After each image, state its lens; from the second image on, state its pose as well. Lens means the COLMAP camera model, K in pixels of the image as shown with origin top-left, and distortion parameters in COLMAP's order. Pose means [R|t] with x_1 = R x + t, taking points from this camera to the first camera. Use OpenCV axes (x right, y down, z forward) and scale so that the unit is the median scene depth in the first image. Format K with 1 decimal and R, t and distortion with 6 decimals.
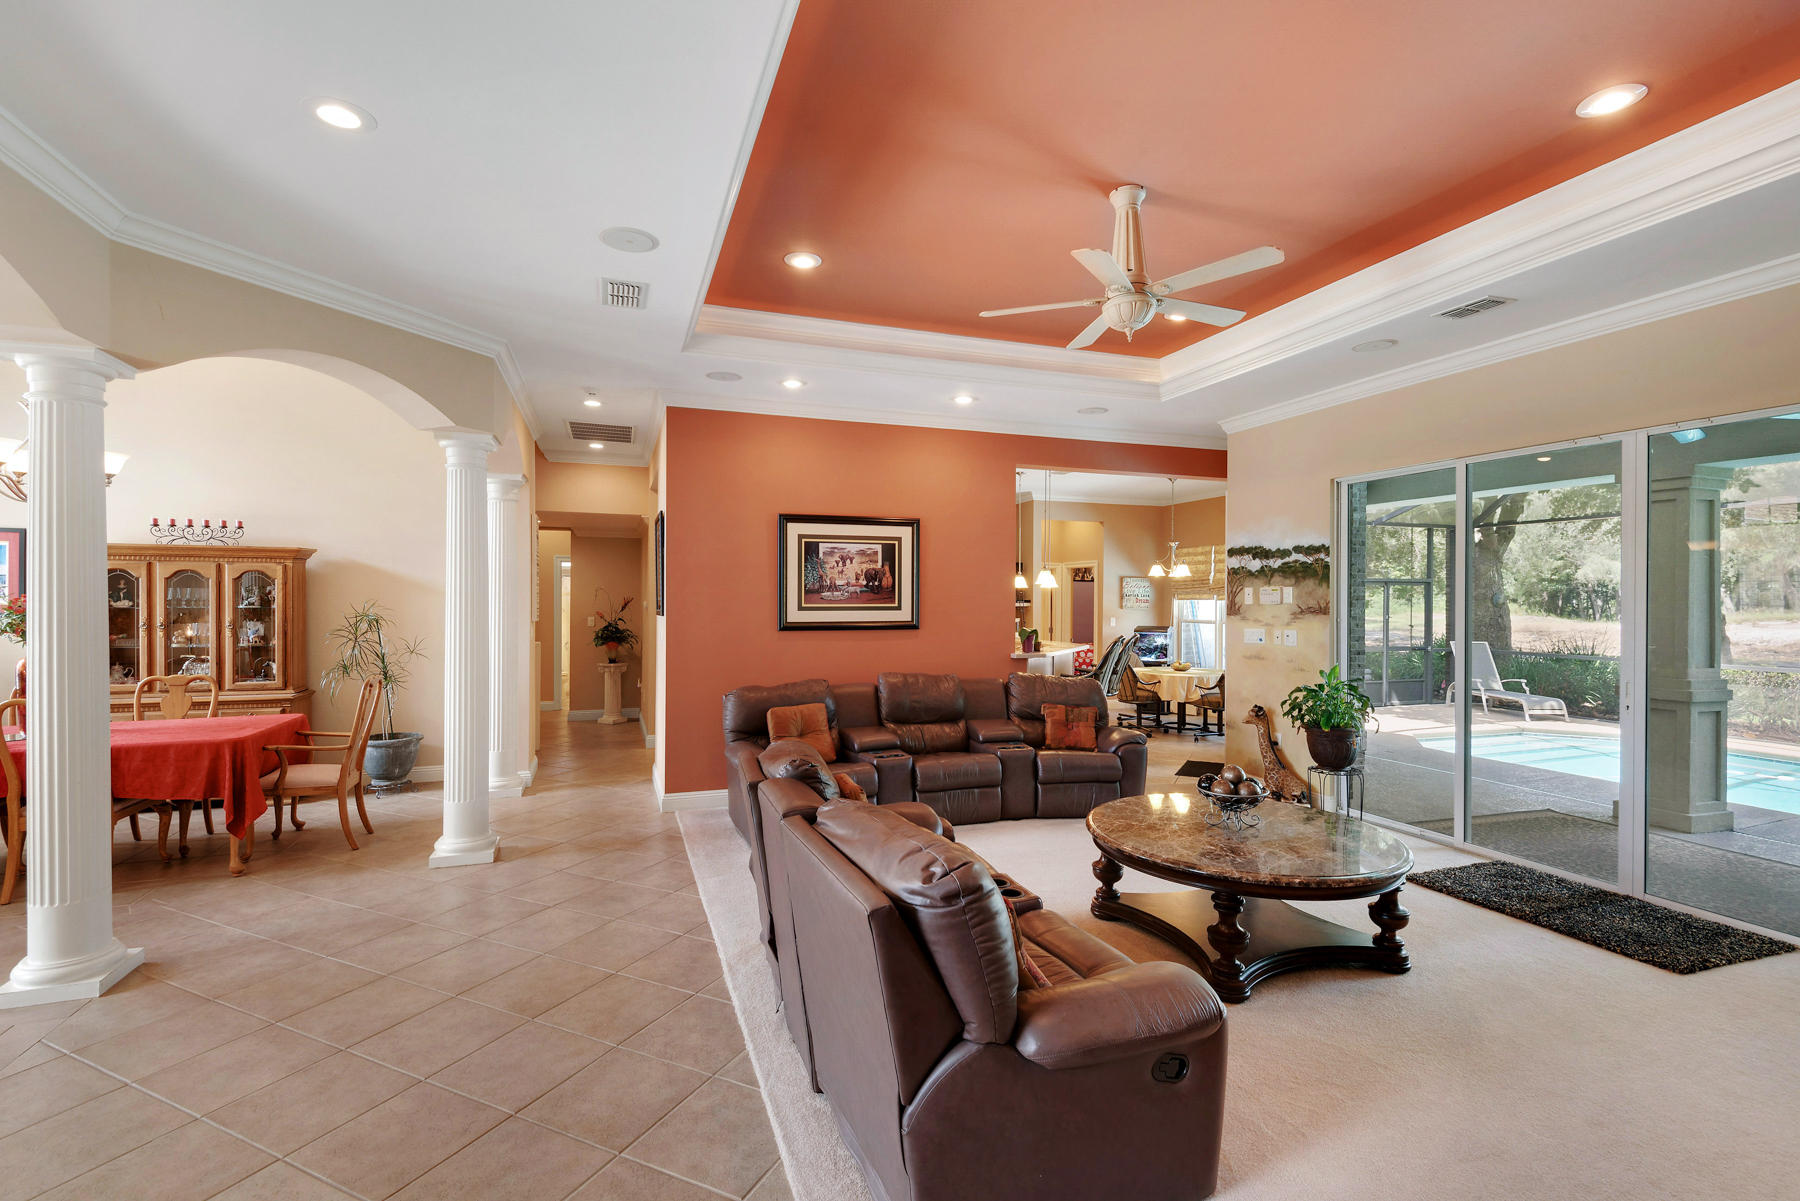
lens RADIAL K [[811.3, 0, 898.8], [0, 811.3, 606.3], [0, 0, 1]] dist [0.021999, -0.010905]
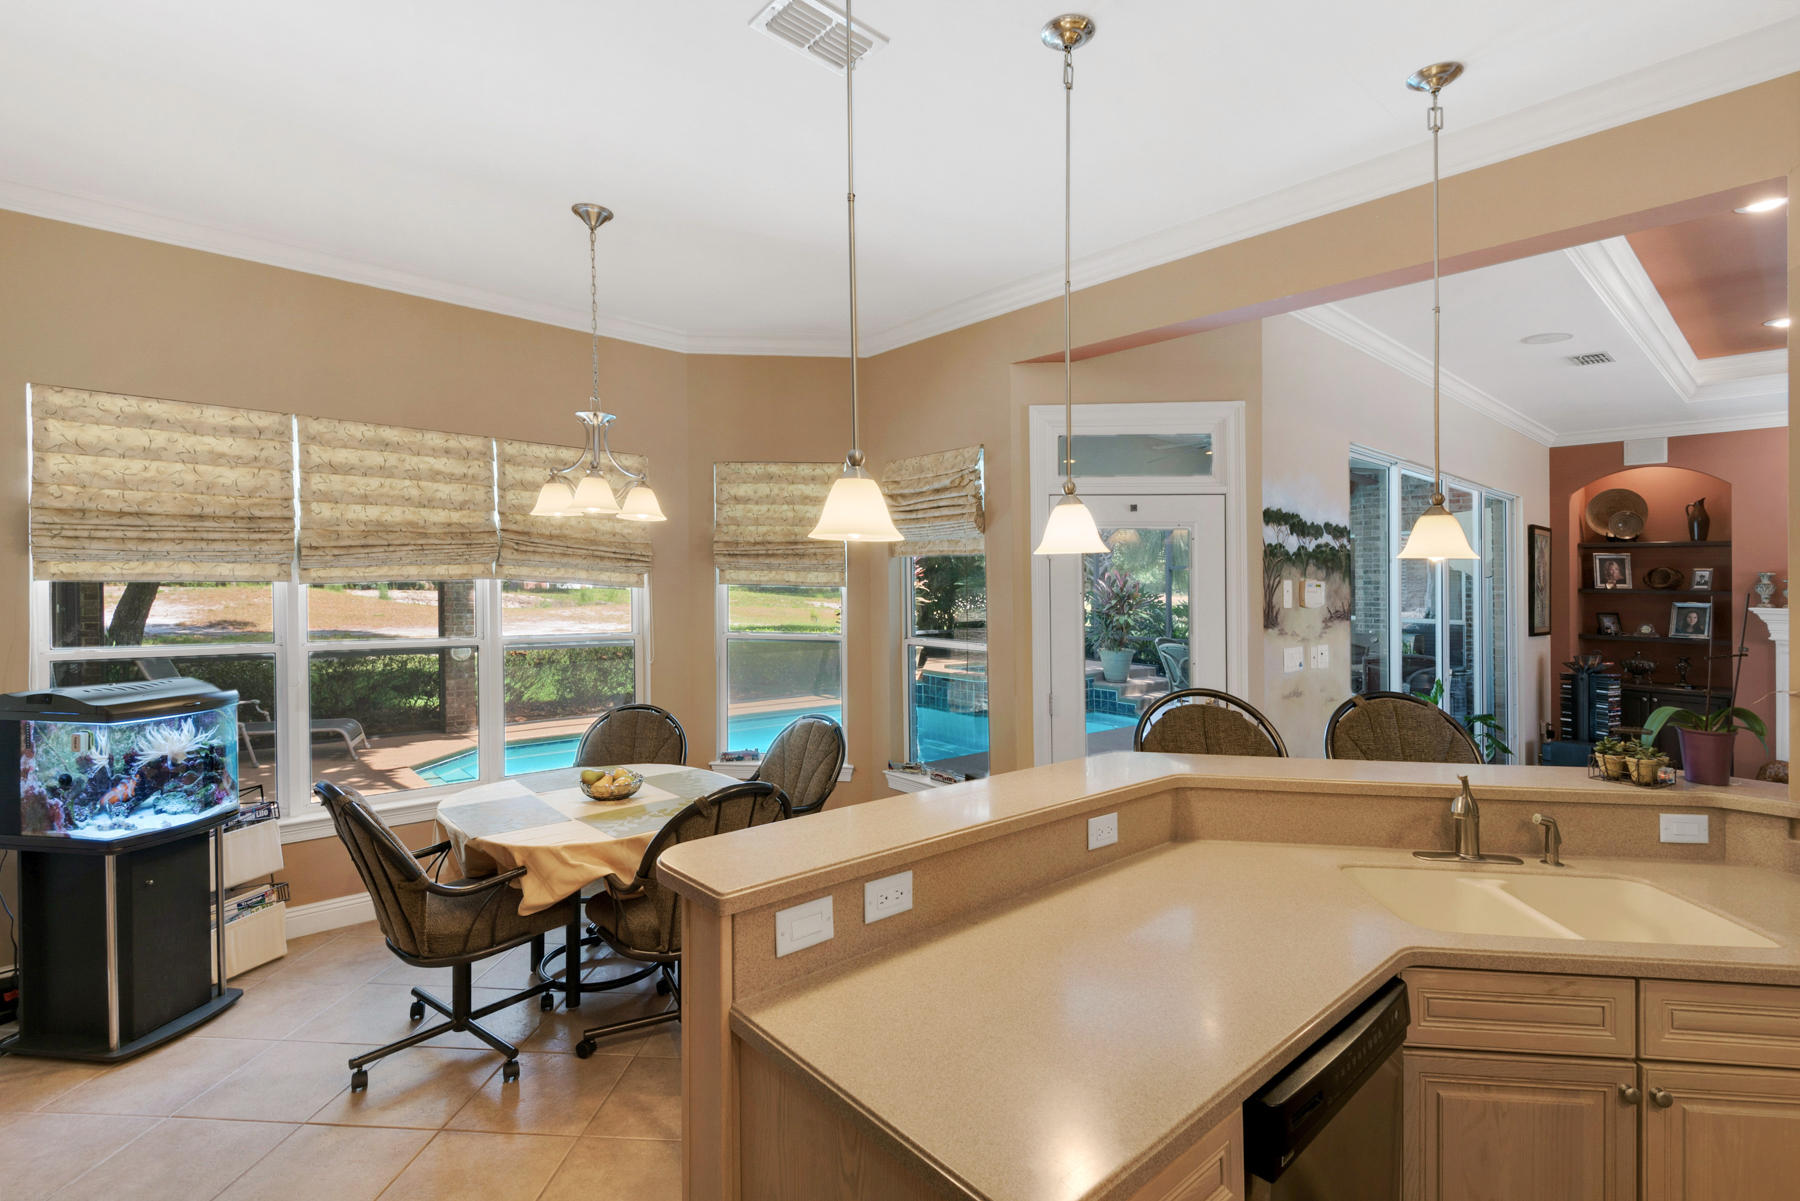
lens RADIAL K [[811.3, 0, 892.6], [0, 811.3, 603.3], [0, 0, 1]] dist [0.021999, -0.010905]
pose [[-0.368548, -0.035957, 0.928913, -0.026778], [-0.013602, 0.999353, 0.033287, -0.022793], [-0.929509, -0.000368, -0.368799, 1.562673]]
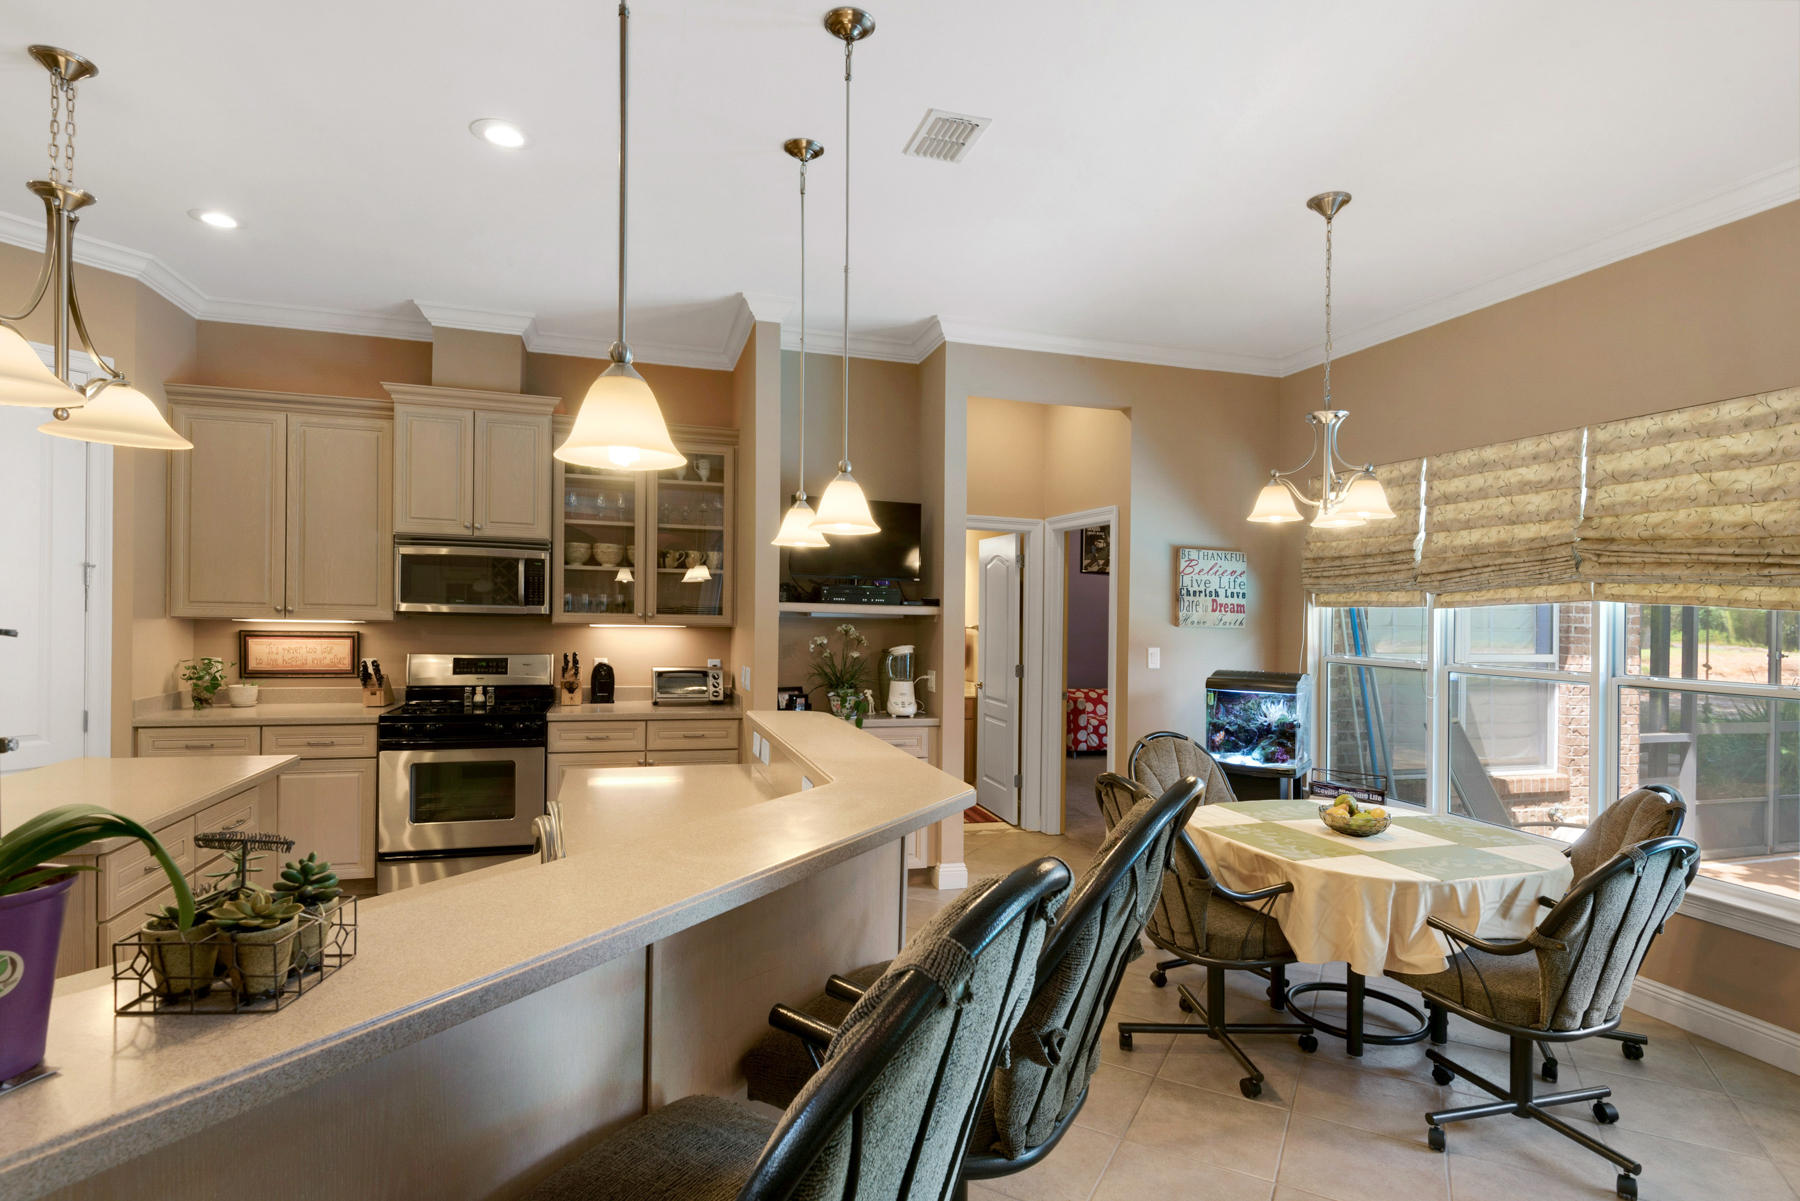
lens RADIAL K [[948.8, 0, 915.0], [0, 948.8, 624.3], [0, 0, 1]] dist [0.016070, -0.011325]
pose [[0.999273, 0.017542, -0.033856, 0.296706], [-0.017325, 0.999828, 0.006686, 0.003239], [0.033967, -0.006094, 0.999404, 0.972532]]
